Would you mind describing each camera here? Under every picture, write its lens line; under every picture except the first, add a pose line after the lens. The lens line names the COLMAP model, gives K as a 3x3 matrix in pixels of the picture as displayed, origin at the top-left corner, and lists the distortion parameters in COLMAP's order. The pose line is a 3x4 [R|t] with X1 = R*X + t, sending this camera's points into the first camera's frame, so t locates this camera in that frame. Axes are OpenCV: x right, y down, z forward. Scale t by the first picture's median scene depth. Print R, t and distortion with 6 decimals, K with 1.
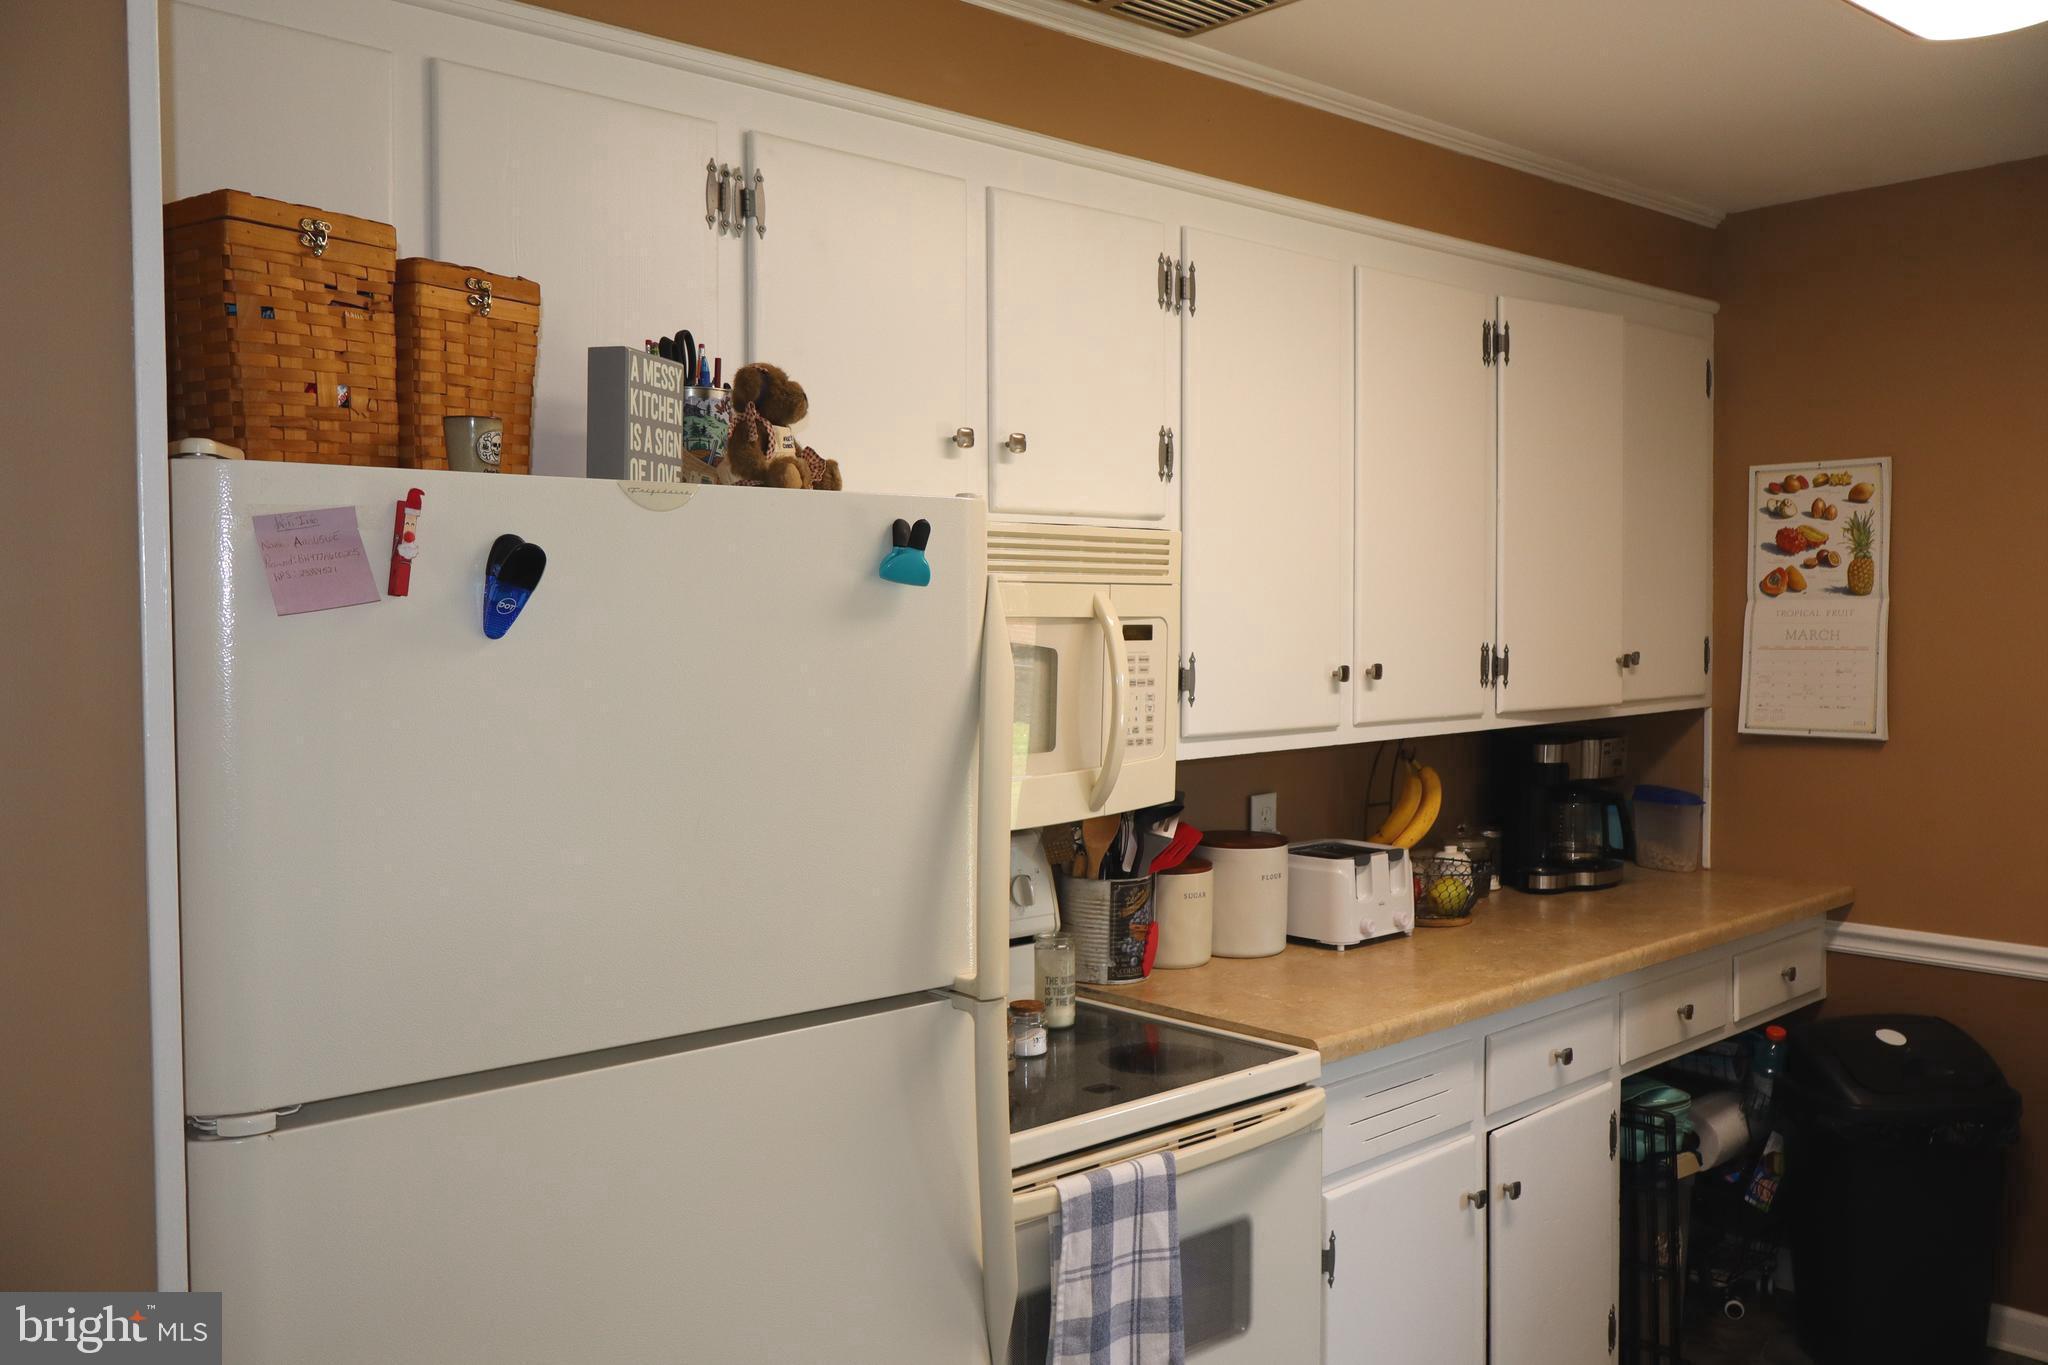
lens RADIAL K [[1710.4, 0, 1030.4], [0, 1710.4, 690.1], [0, 0, 1]] dist [-0.006295, 0.005037]
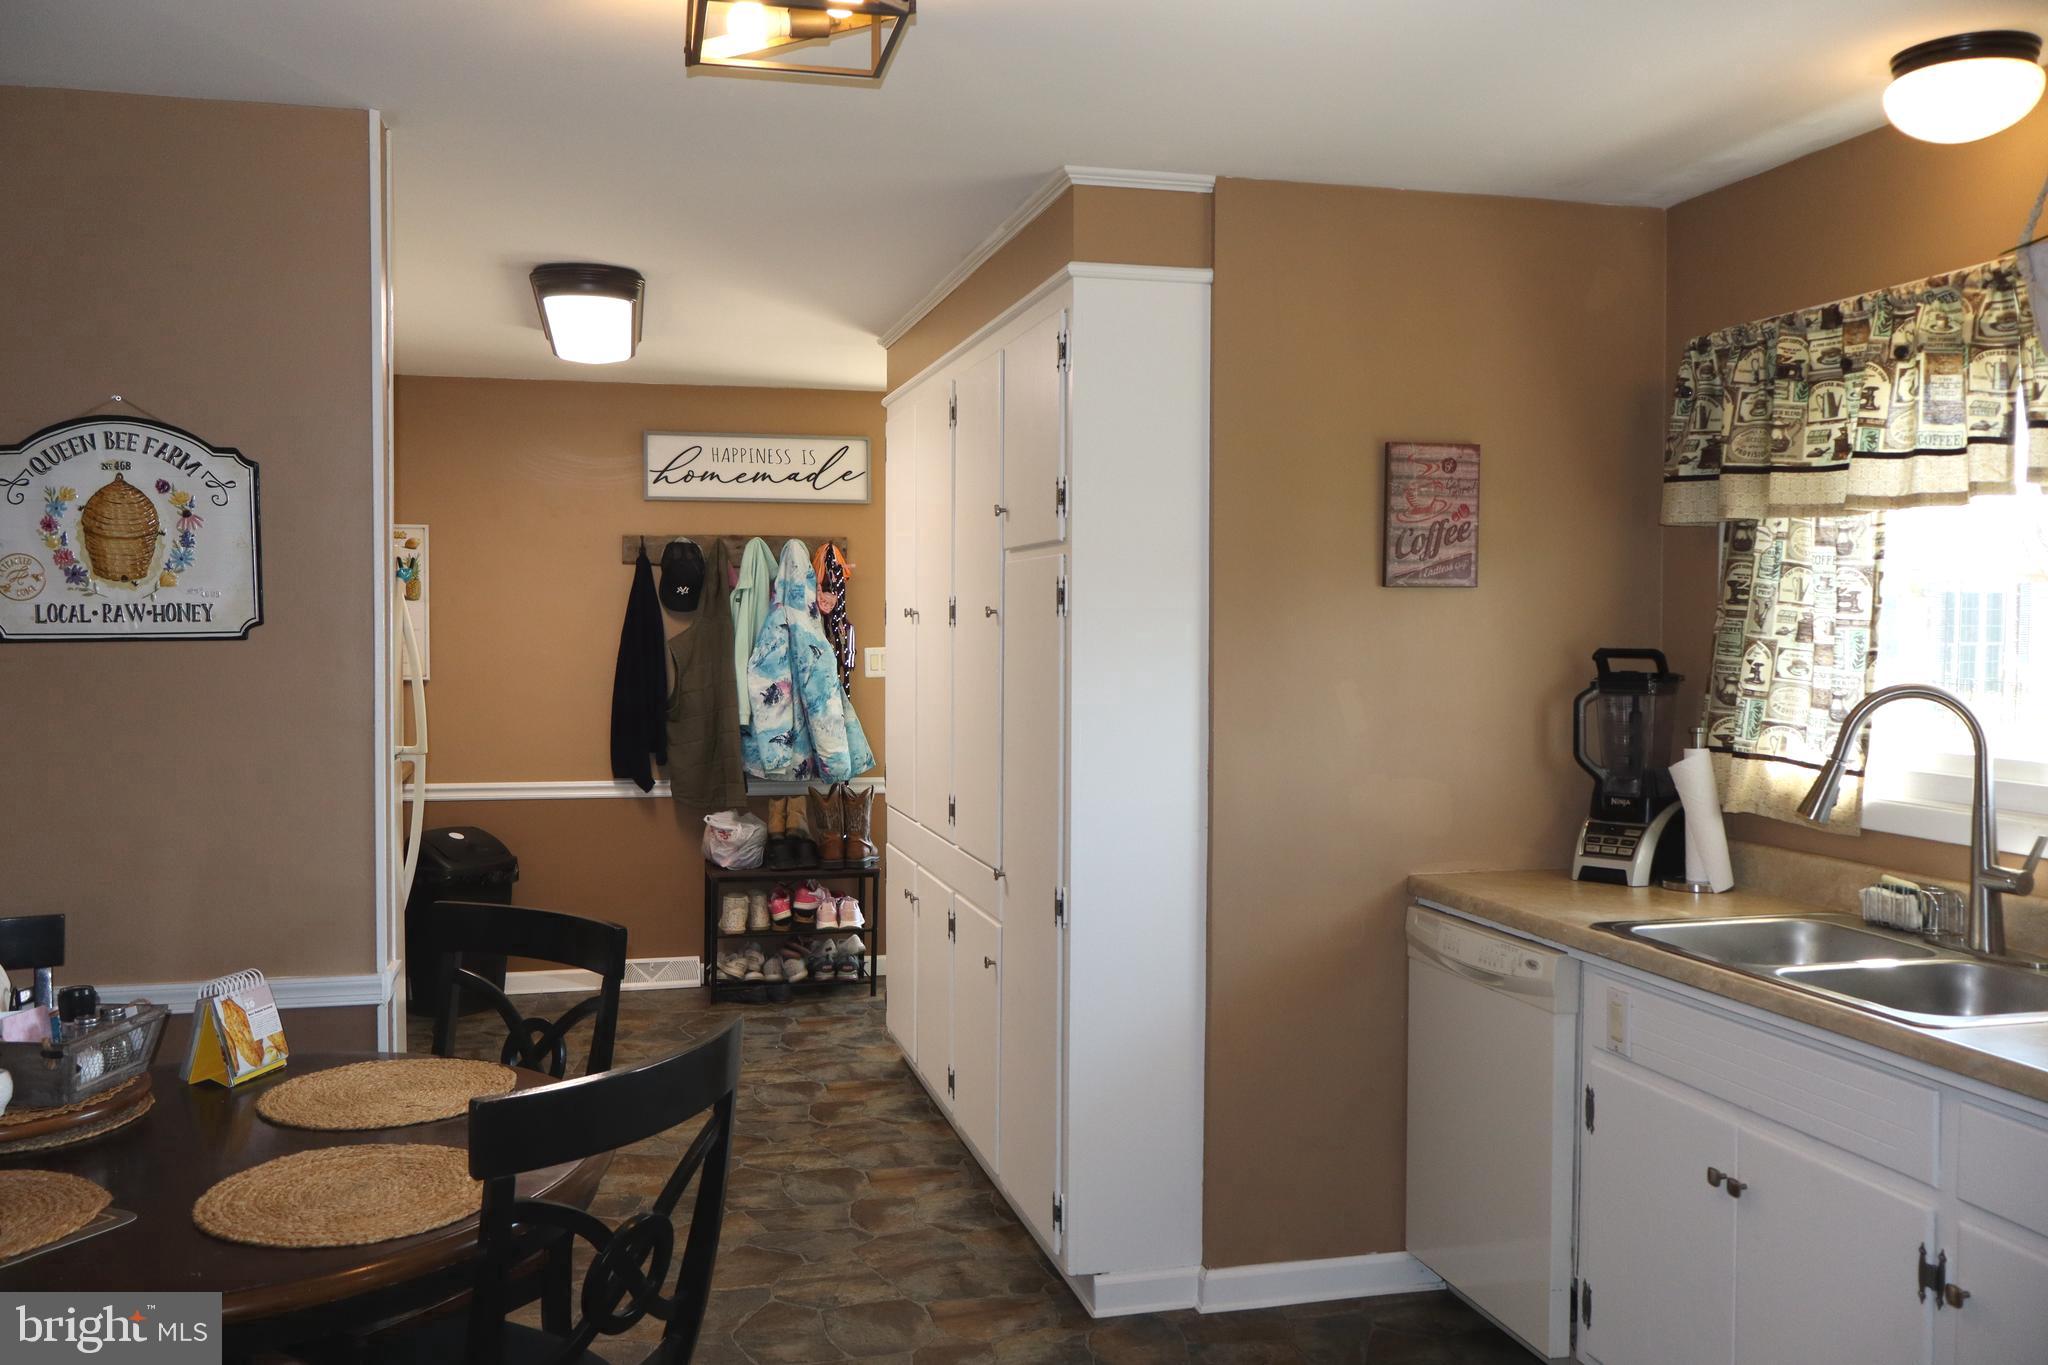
lens RADIAL K [[1710.4, 0, 1030.4], [0, 1710.4, 690.1], [0, 0, 1]] dist [-0.006295, 0.005037]
pose [[0.461310, -0.023120, 0.886937, -0.805847], [0.032828, 0.999421, 0.008978, 0.043909], [-0.886631, 0.024975, 0.461802, -0.399234]]
